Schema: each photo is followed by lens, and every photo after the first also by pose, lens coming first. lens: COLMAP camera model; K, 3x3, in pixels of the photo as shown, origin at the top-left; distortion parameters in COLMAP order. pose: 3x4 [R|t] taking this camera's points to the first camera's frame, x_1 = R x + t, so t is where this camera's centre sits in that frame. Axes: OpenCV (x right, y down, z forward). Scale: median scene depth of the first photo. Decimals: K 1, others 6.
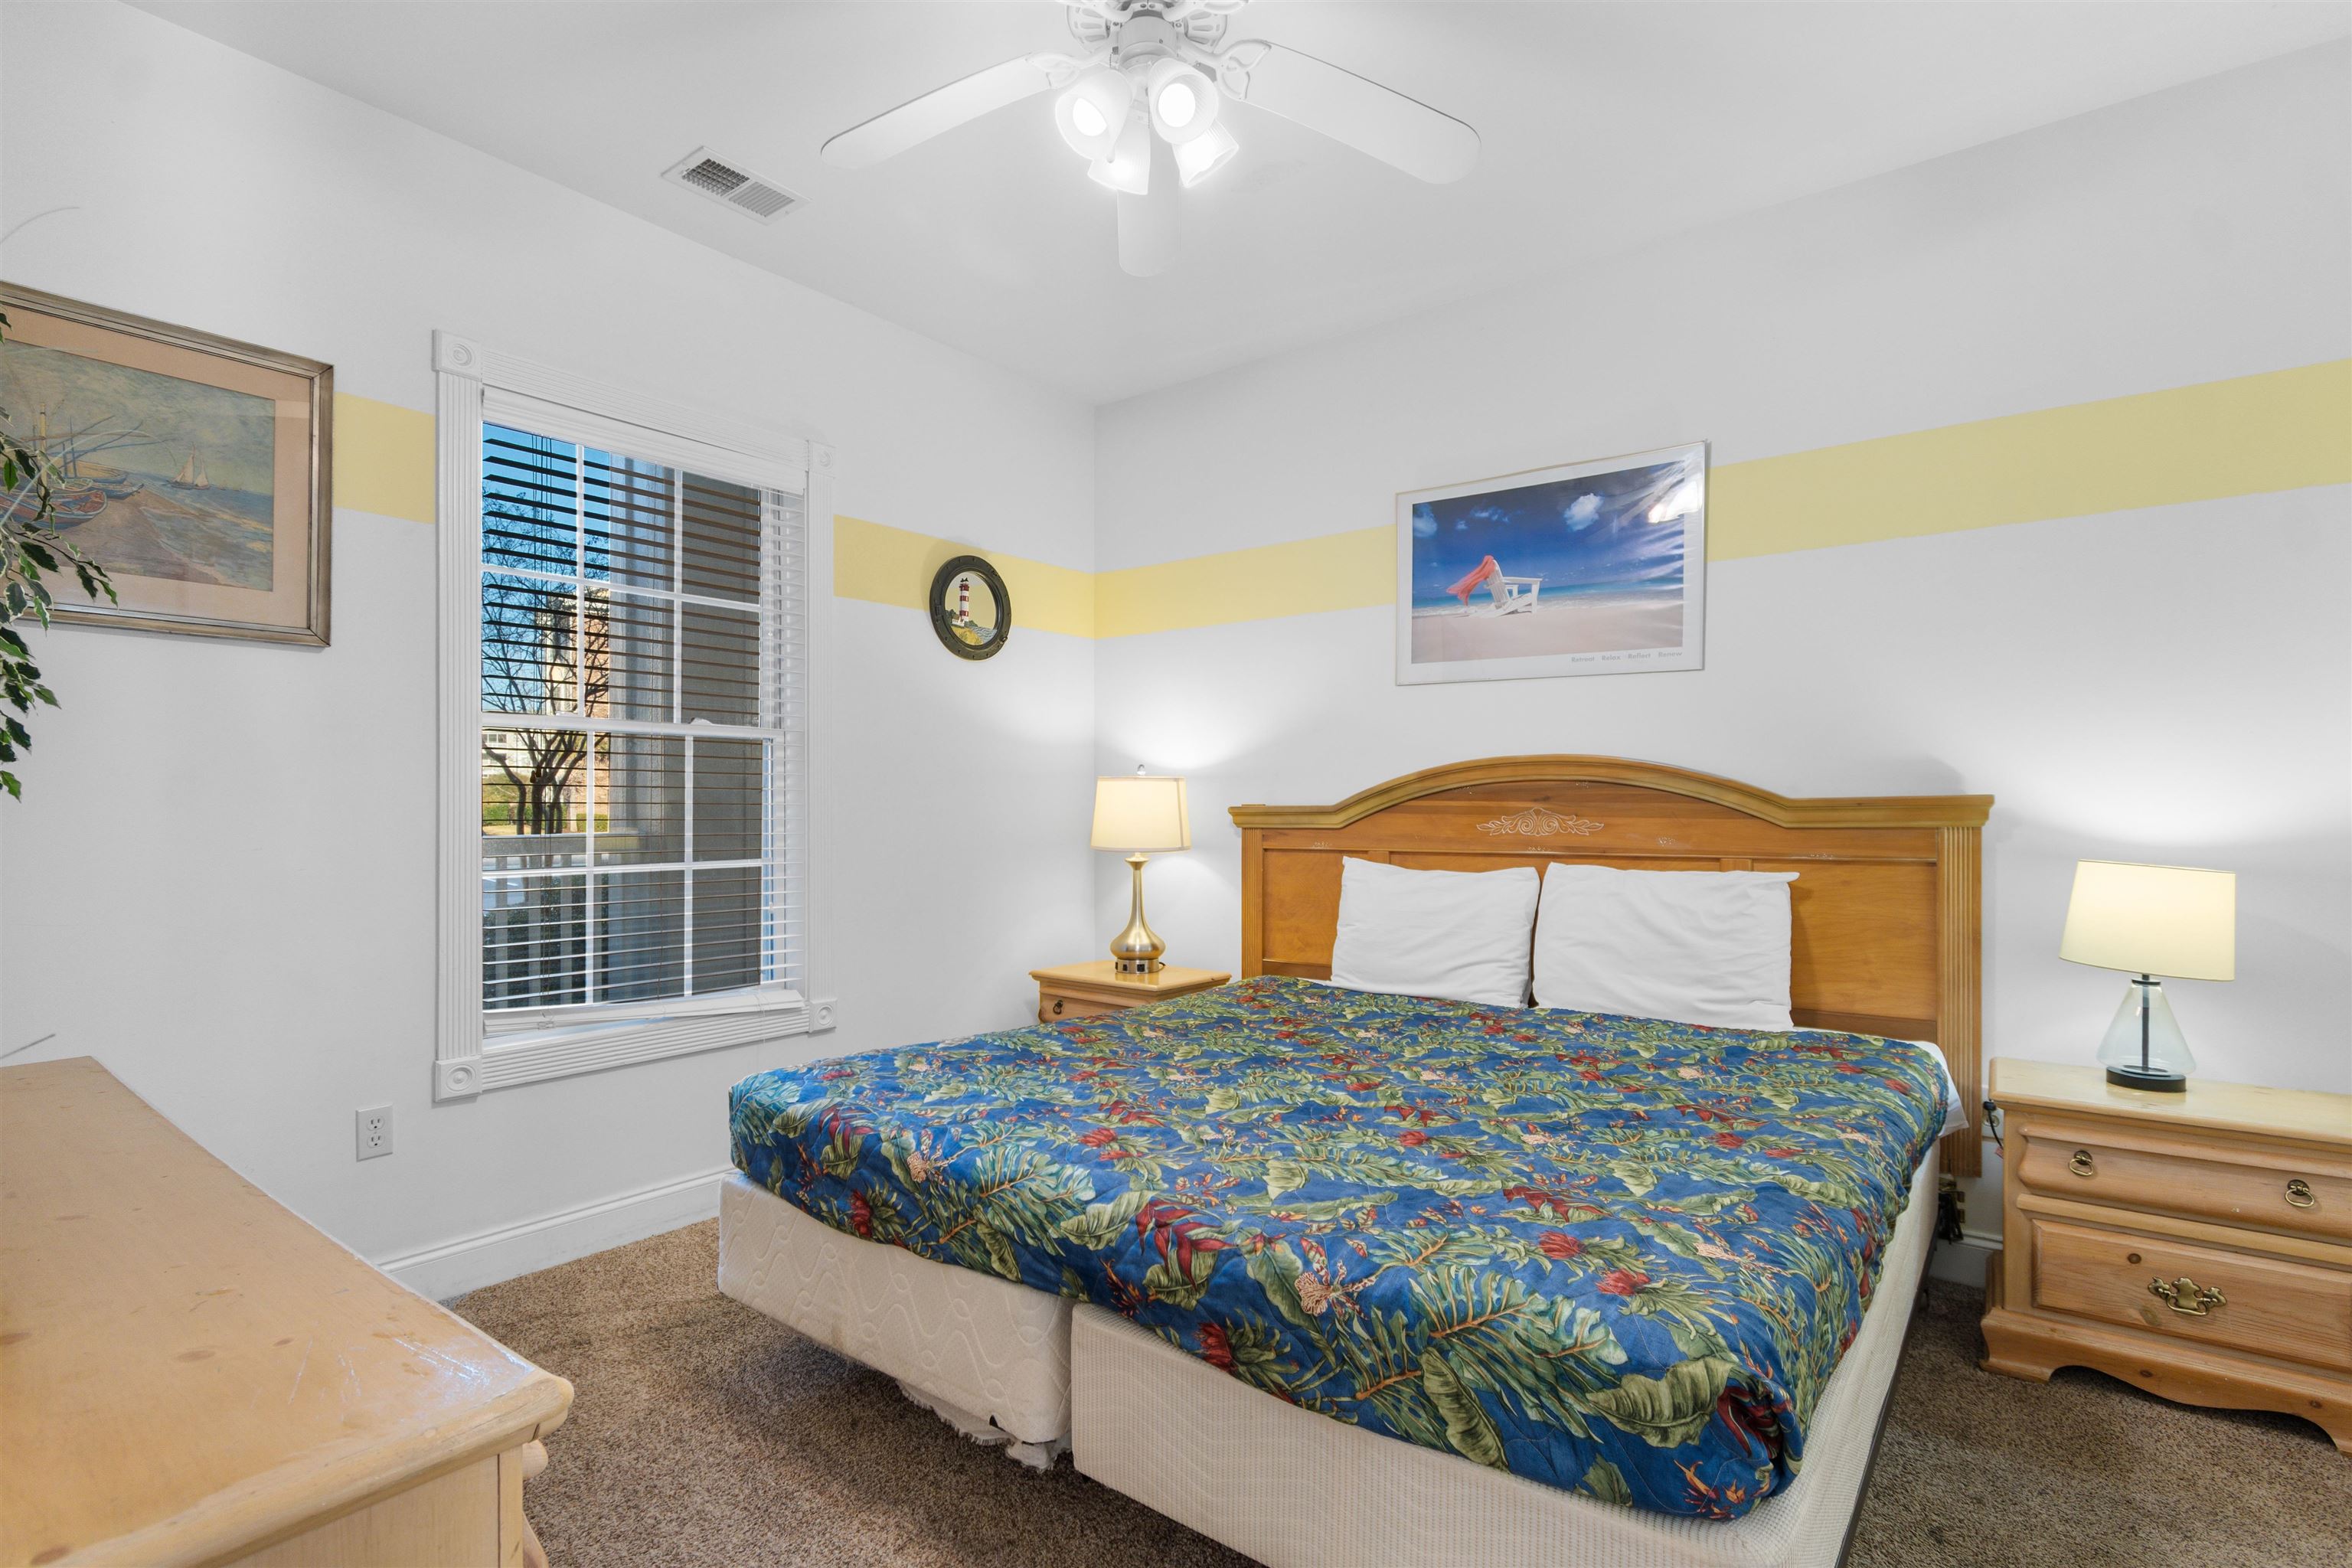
lens RADIAL K [[1112.7, 0, 1183.5], [0, 1112.7, 823.2], [0, 0, 1]] dist [0.015011, -0.000657]
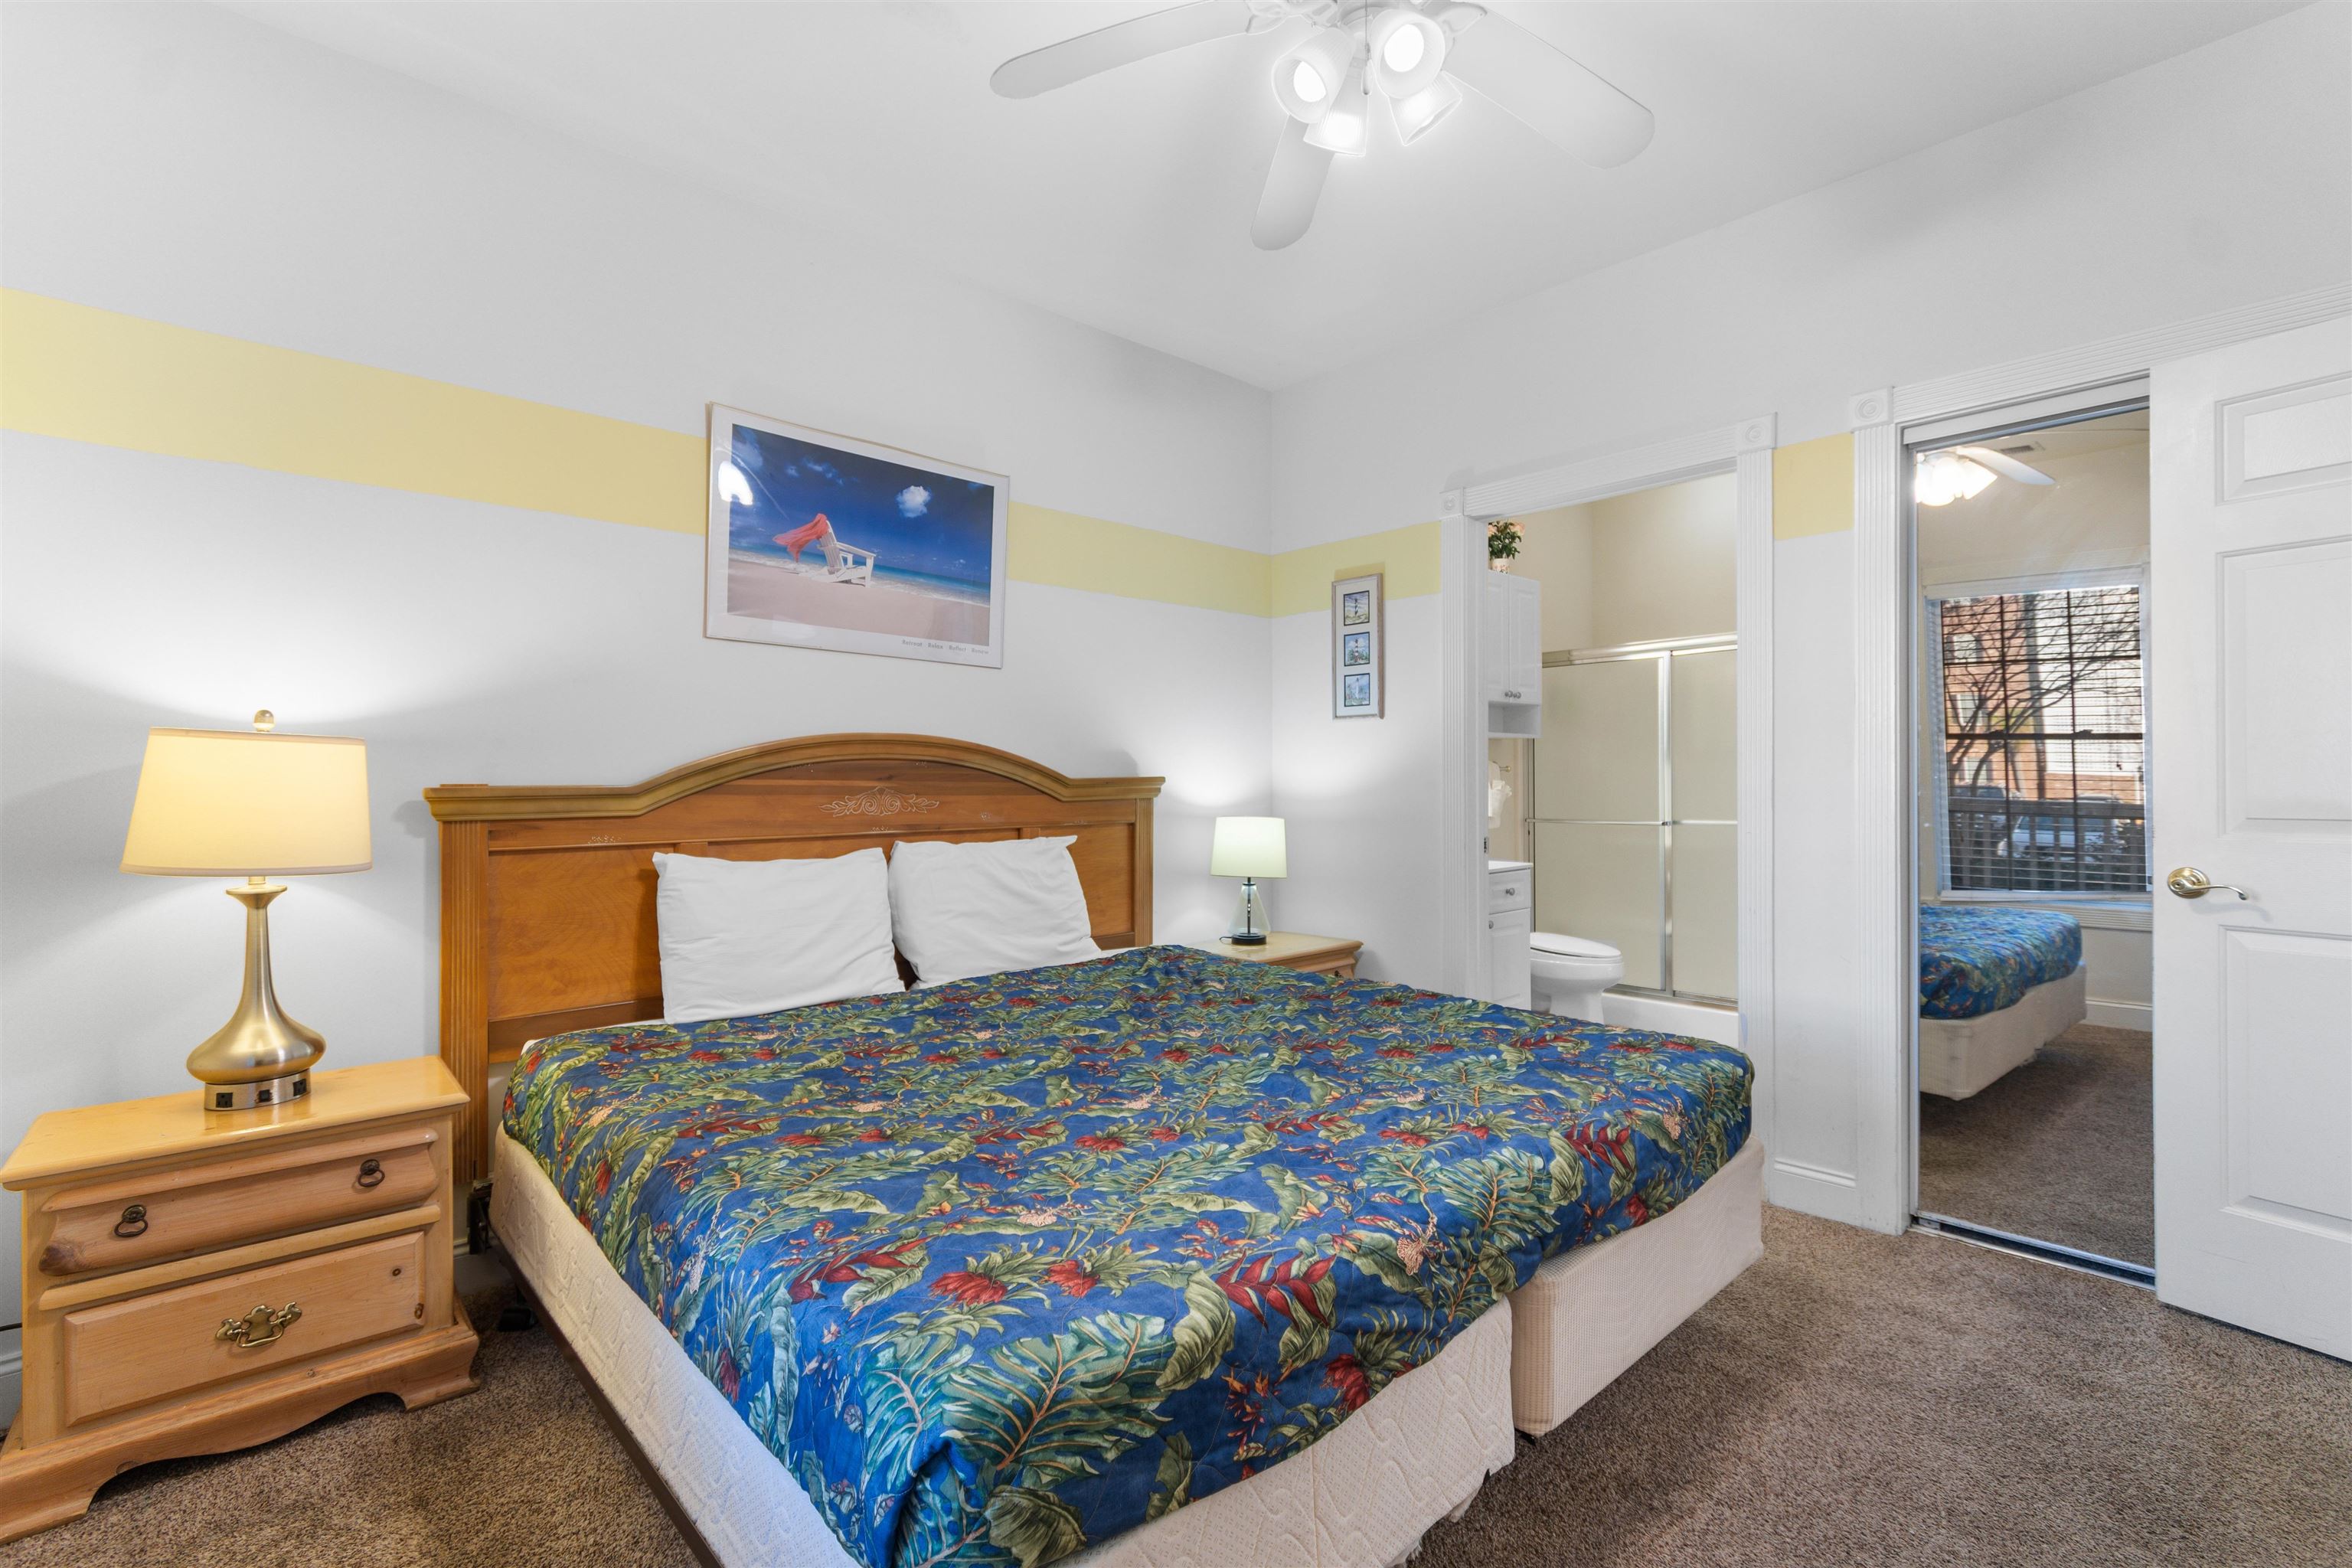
lens RADIAL K [[1053.5, 0, 1172.6], [0, 1053.5, 794.5], [0, 0, 1]] dist [0.007226, -0.002326]
pose [[0.174493, -0.012152, 0.984583, -0.567358], [0.018768, 0.999783, 0.009013, -0.010864], [-0.984480, 0.016906, 0.174683, 0.596617]]
